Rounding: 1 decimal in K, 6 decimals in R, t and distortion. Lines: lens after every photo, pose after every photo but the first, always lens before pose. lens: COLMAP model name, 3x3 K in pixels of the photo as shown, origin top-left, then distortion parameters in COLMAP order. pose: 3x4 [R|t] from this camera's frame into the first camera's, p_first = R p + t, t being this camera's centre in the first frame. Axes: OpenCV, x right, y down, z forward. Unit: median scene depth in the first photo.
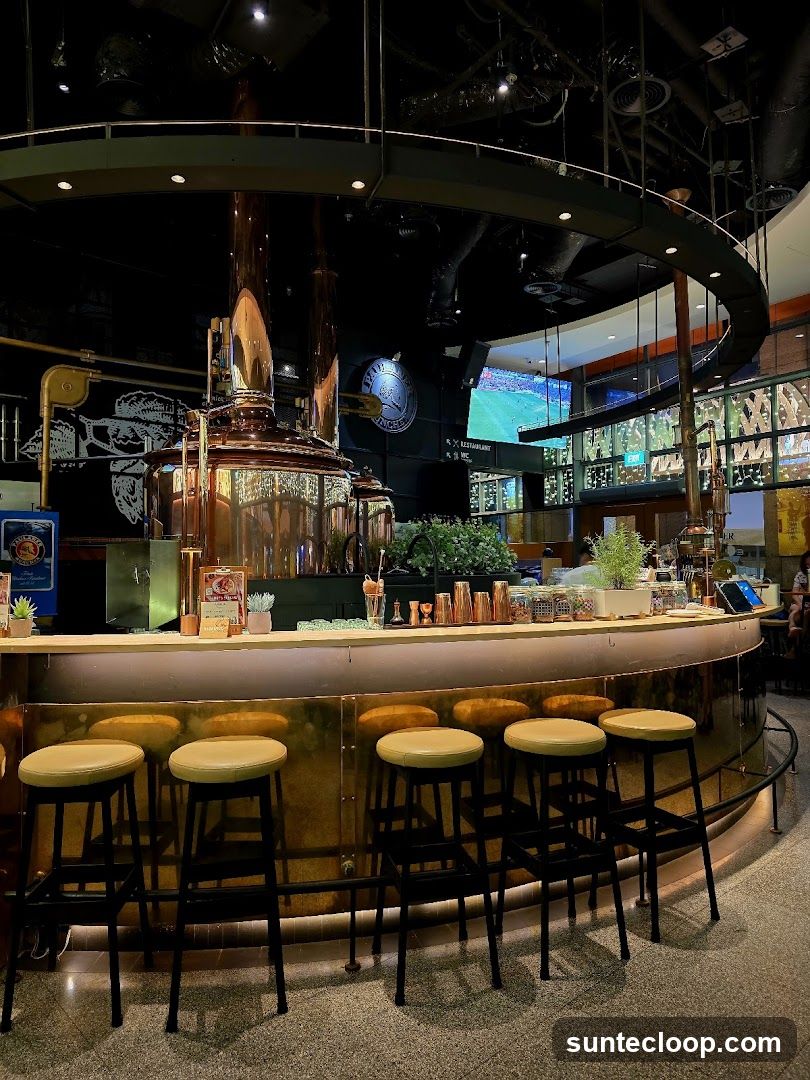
lens RADIAL K [[732.4, 0, 405.0], [0, 732.4, 540.0], [0, 0, 1]] dist [0.048229, -0.050689]
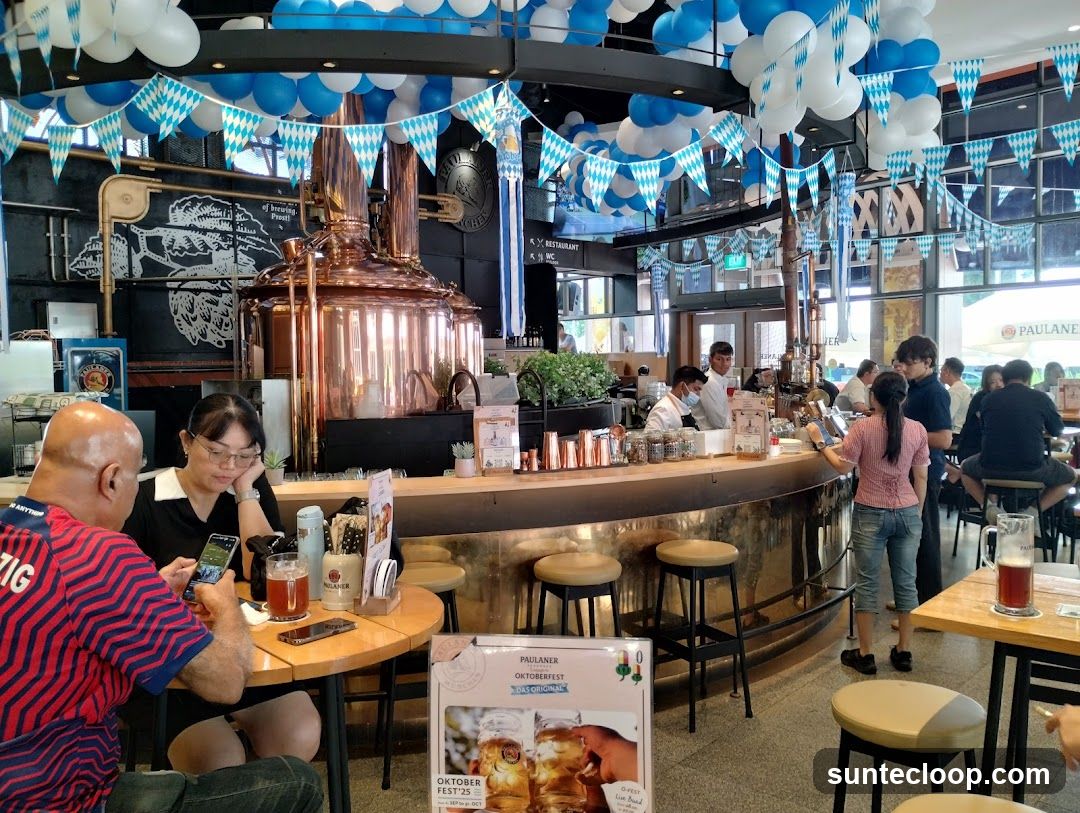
lens RADIAL K [[924.3, 0, 540.0], [0, 924.3, 406.5], [0, 0, 1]] dist [0.003040, 0.001523]
pose [[0.995433, -0.012831, 0.094593, -0.054278], [0.004719, 0.996328, 0.085490, -0.041883], [-0.095342, -0.084653, 0.991839, -0.173342]]
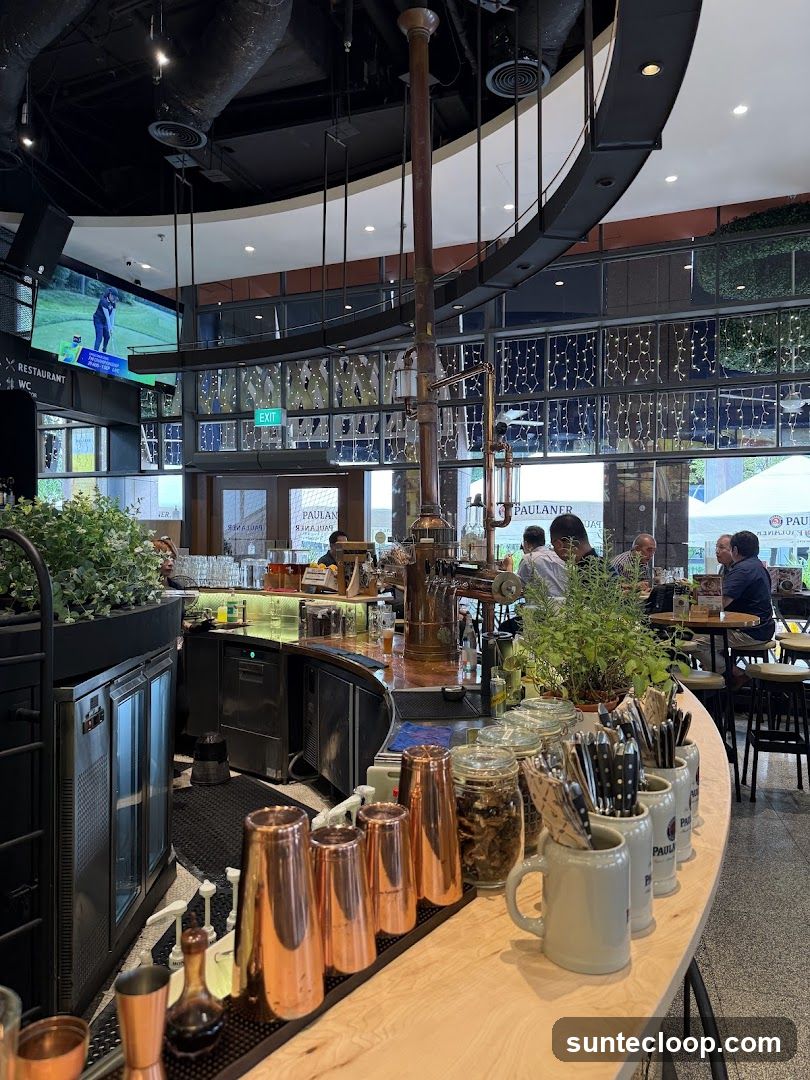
lens RADIAL K [[732.4, 0, 405.0], [0, 732.4, 540.0], [0, 0, 1]] dist [0.048229, -0.050689]
pose [[0.822987, 0.007734, 0.568008, -0.018220], [-0.031791, 0.998967, 0.032460, -0.012991], [-0.567170, -0.044772, 0.822383, 0.359262]]
